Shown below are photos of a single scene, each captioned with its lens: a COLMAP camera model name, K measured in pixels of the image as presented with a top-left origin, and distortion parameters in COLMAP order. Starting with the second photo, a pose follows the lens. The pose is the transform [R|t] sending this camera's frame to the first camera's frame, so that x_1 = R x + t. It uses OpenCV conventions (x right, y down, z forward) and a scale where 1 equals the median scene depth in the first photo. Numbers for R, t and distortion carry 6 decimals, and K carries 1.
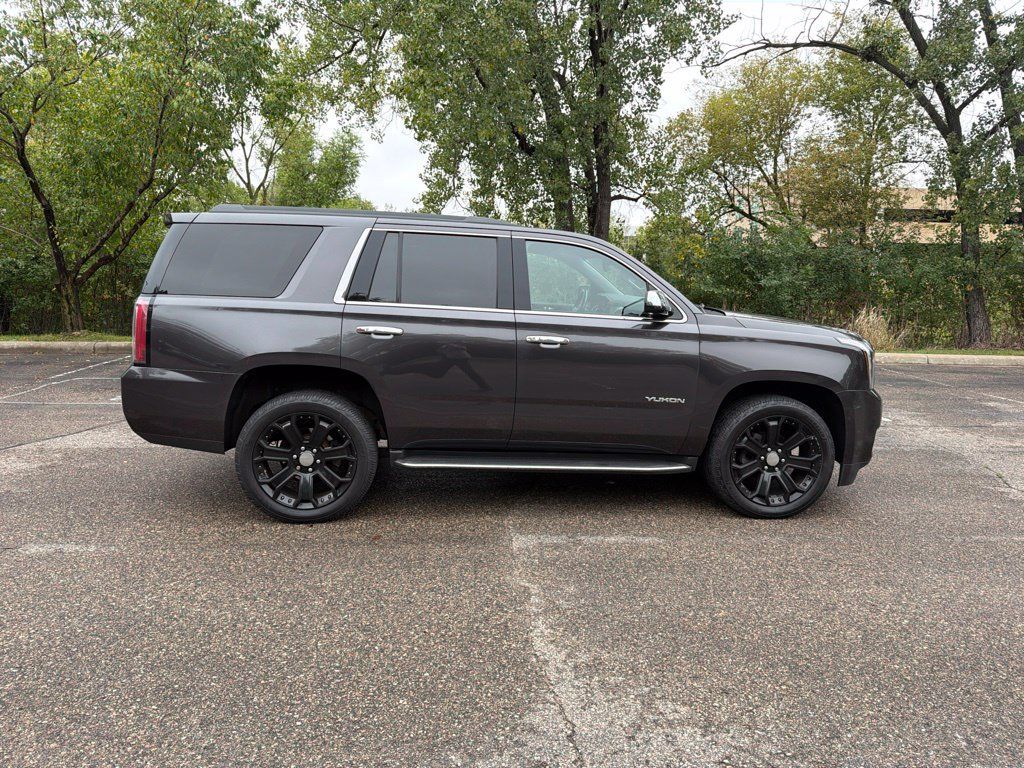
lens RADIAL K [[718.3, 0, 512.7], [0, 718.3, 377.7], [0, 0, 1]] dist [0.026858, -0.036258]
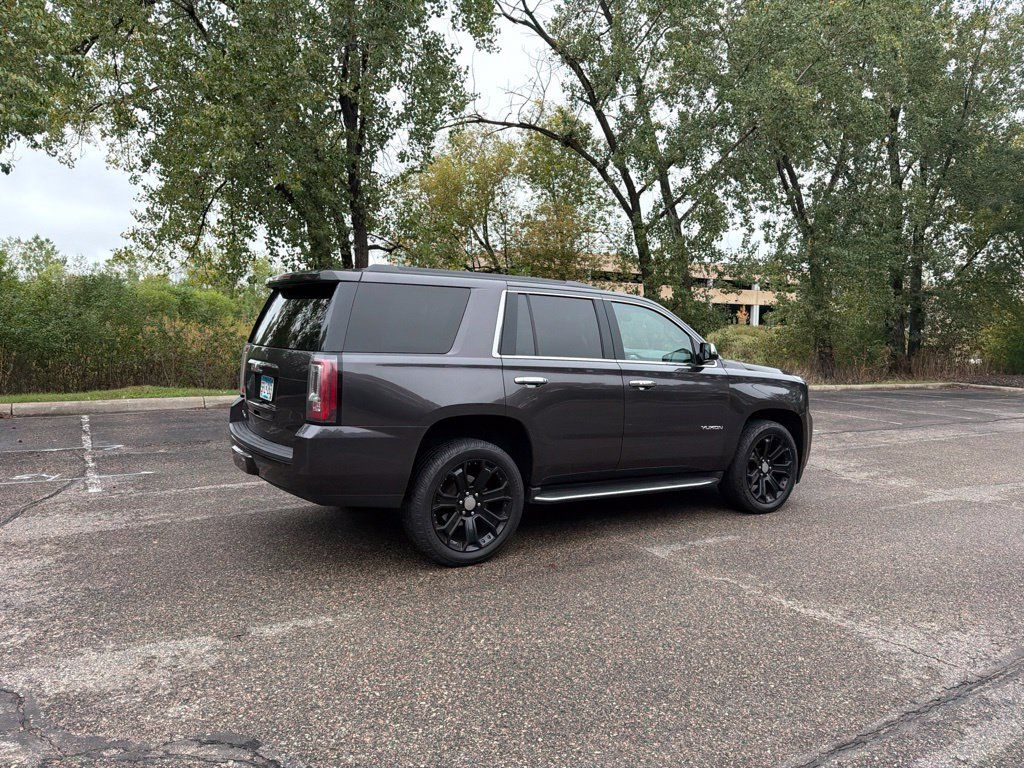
lens RADIAL K [[717.2, 0, 513.6], [0, 717.2, 377.8], [0, 0, 1]] dist [0.030288, -0.040646]
pose [[0.887800, -0.030932, 0.459189, -0.706853], [0.058359, 0.997251, -0.045654, -0.020490], [-0.456515, 0.067329, 0.887165, 0.018722]]
